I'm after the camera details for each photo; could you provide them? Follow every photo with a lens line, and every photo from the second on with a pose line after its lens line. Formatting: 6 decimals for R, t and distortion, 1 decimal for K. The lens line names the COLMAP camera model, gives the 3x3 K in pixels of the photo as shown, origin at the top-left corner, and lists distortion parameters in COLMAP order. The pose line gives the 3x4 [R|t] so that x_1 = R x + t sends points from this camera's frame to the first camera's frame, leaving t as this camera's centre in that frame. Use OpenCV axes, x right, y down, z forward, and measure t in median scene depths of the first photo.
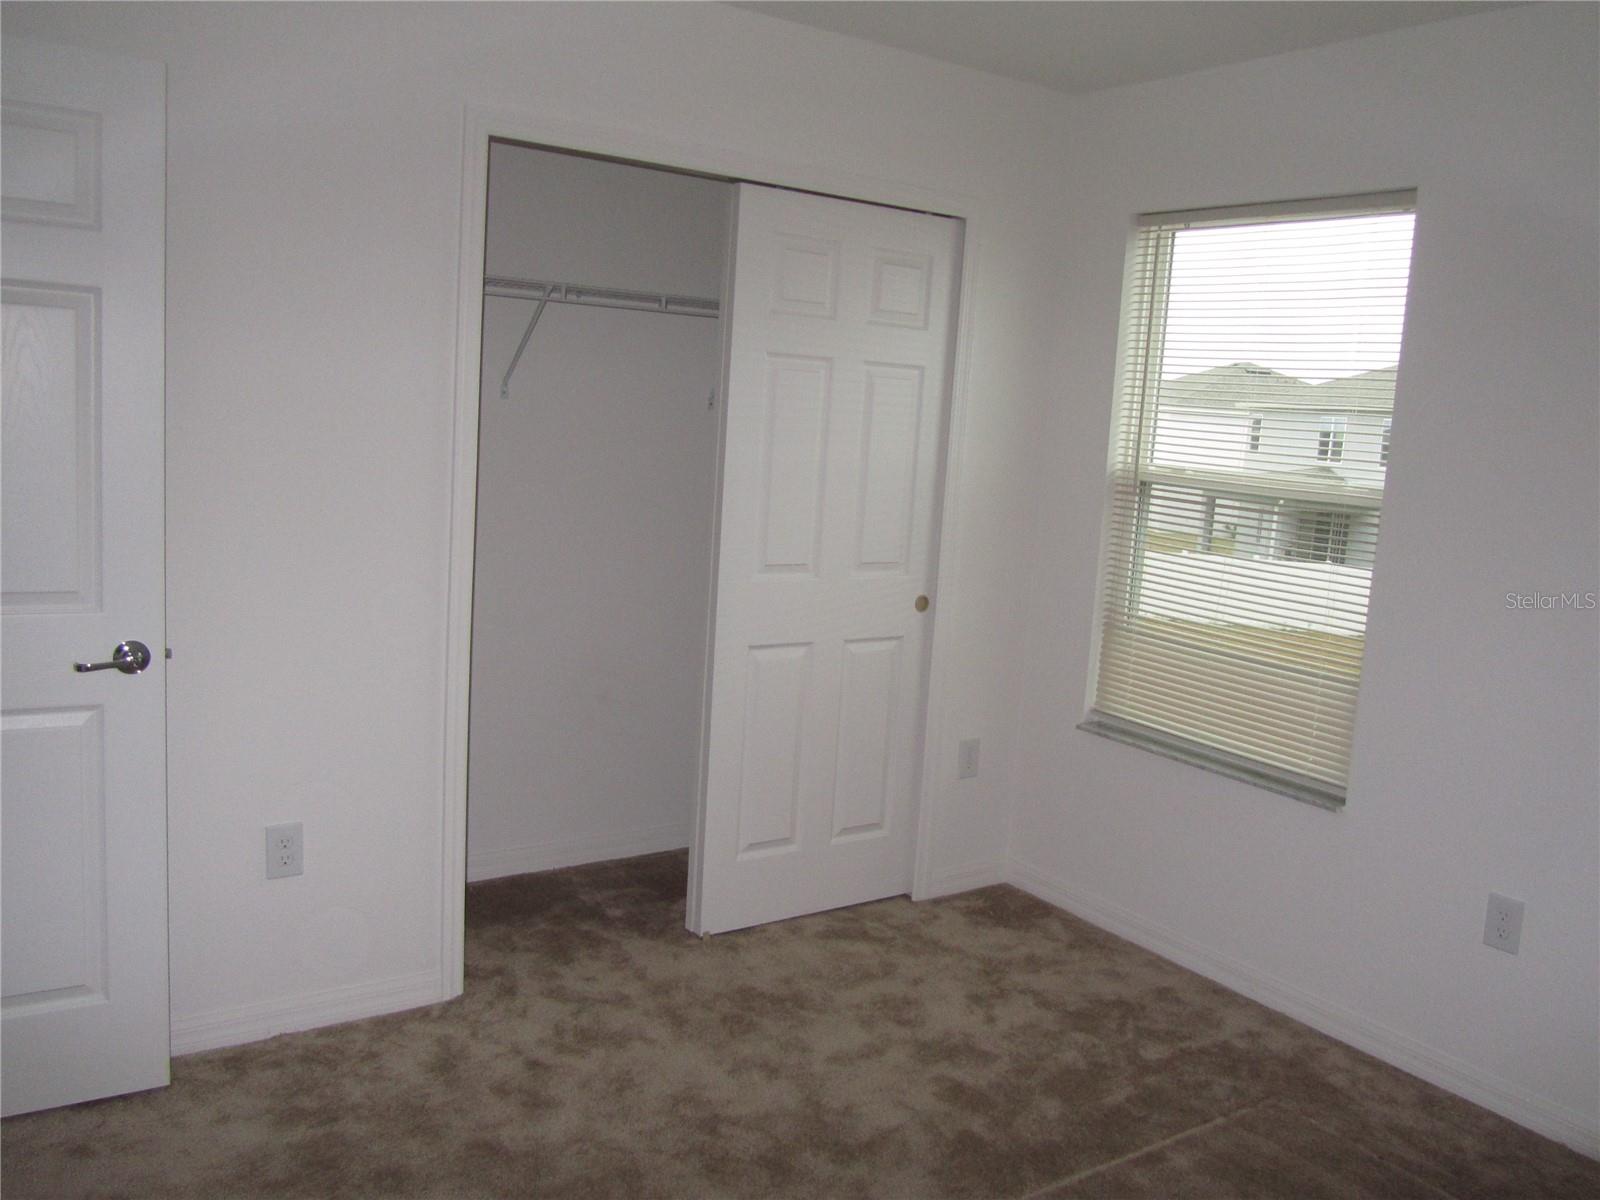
lens RADIAL K [[1315.0, 0, 799.1], [0, 1315.0, 594.8], [0, 0, 1]] dist [-0.049240, 0.023834]
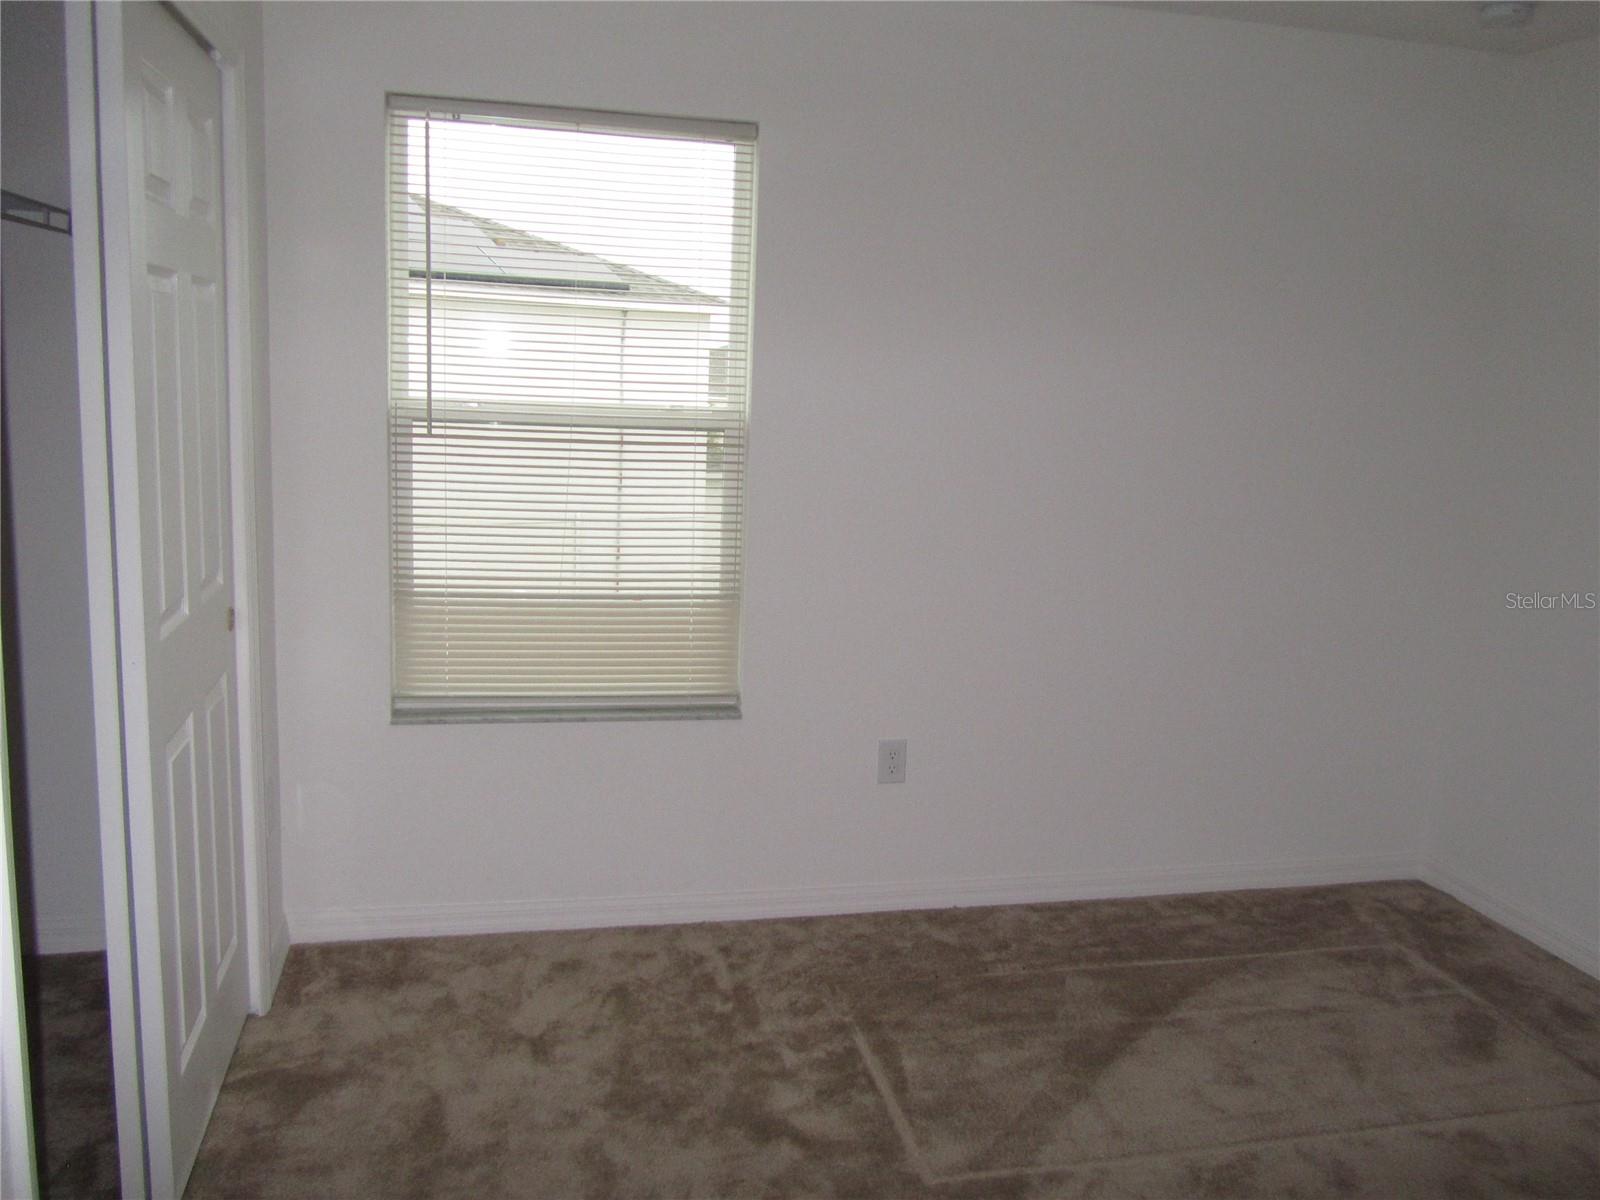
lens RADIAL K [[1315.0, 0, 805.0], [0, 1315.0, 586.4], [0, 0, 1]] dist [-0.049240, 0.023834]
pose [[0.367365, -0.201229, 0.908047, -0.485176], [0.115766, 0.978615, 0.170032, -0.106932], [-0.922844, 0.042657, 0.382804, 0.505021]]
